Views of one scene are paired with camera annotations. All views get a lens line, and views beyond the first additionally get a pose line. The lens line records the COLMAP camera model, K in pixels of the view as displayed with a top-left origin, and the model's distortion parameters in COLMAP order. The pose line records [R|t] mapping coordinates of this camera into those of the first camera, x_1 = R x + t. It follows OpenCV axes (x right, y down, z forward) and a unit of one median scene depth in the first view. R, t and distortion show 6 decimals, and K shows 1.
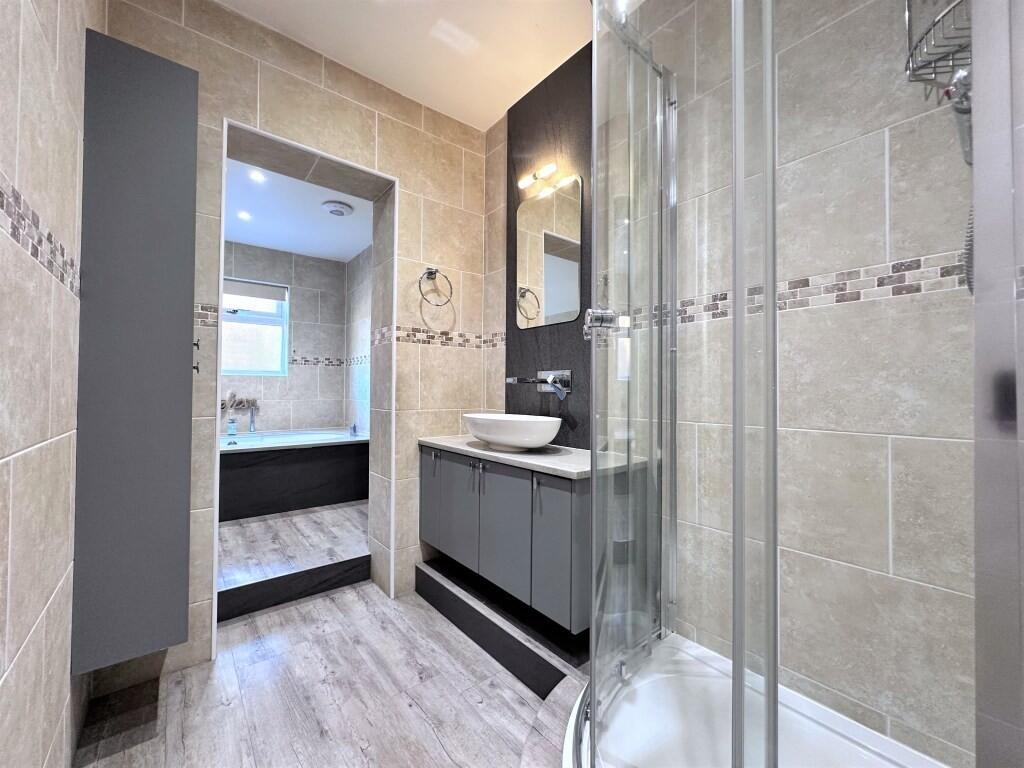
lens RADIAL K [[408.5, 0, 512.0], [0, 408.5, 384.0], [0, 0, 1]] dist [-0.001330, 0.000025]
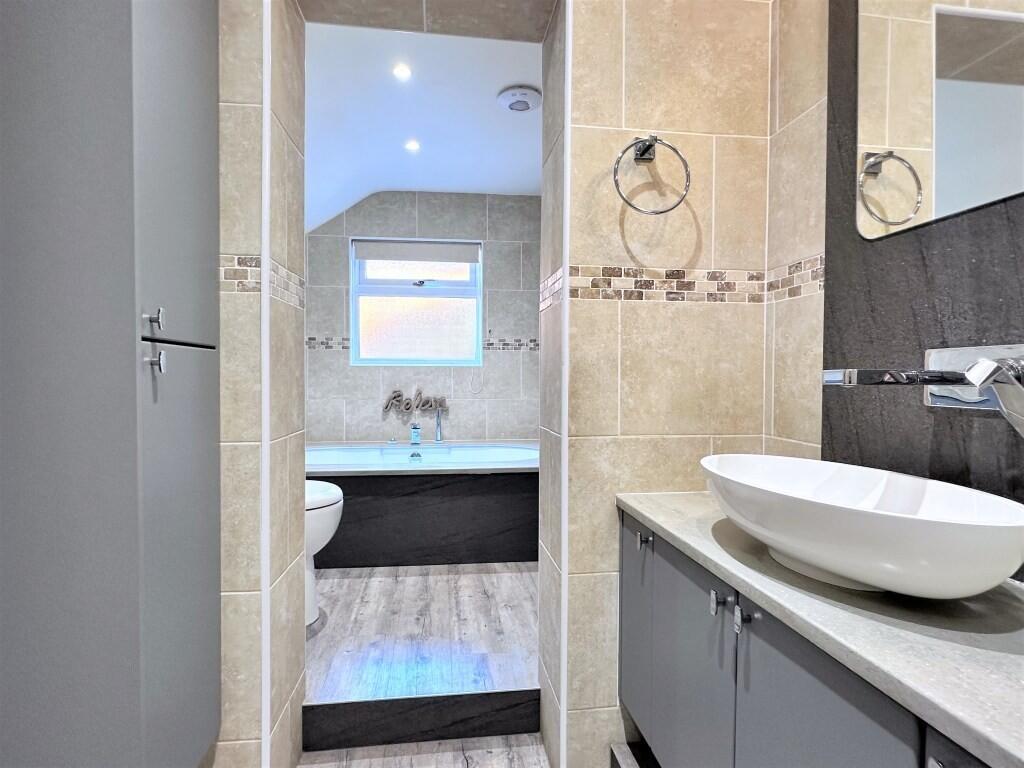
lens RADIAL K [[541.9, 0, 512.0], [0, 541.9, 389.9], [0, 0, 1]] dist [-0.004262, -0.000379]
pose [[0.852058, 0.008428, -0.523379, 0.002384], [0.009602, 0.999450, 0.031726, -0.012225], [0.523359, -0.032058, 0.851509, 0.355787]]
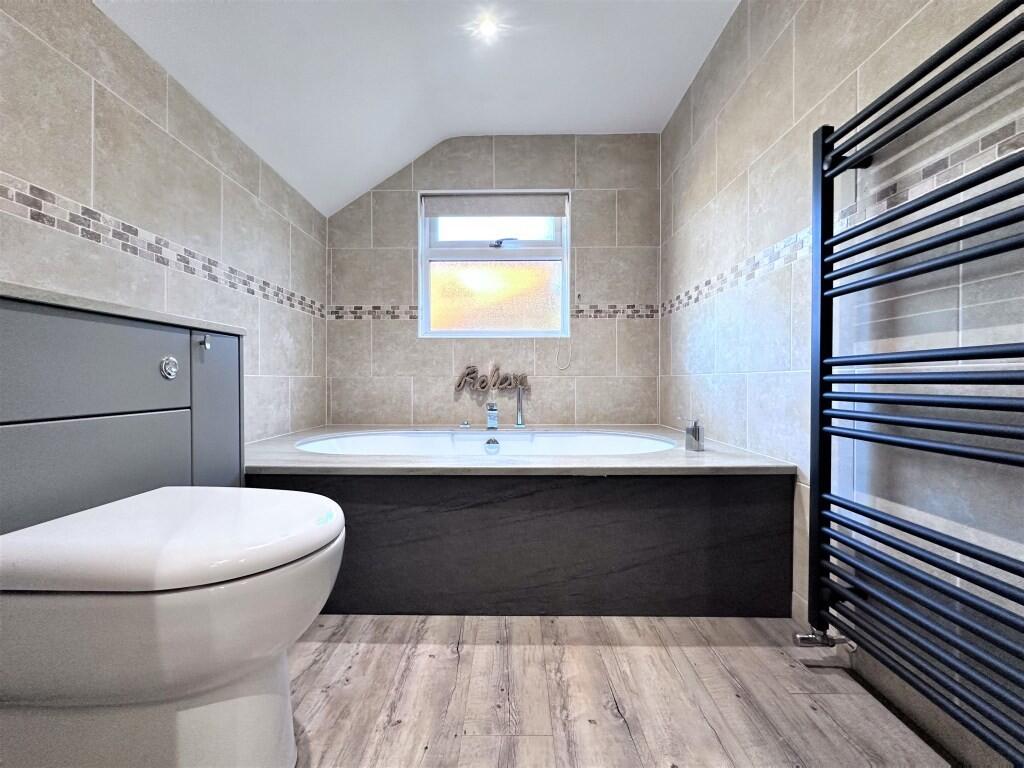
lens RADIAL K [[408.5, 0, 512.0], [0, 408.5, 384.0], [0, 0, 1]] dist [-0.001330, 0.000025]
pose [[0.774731, -0.000650, -0.632290, -0.395665], [0.014014, 0.999771, 0.016143, 0.069053], [0.632135, -0.021367, 0.774563, 0.810475]]
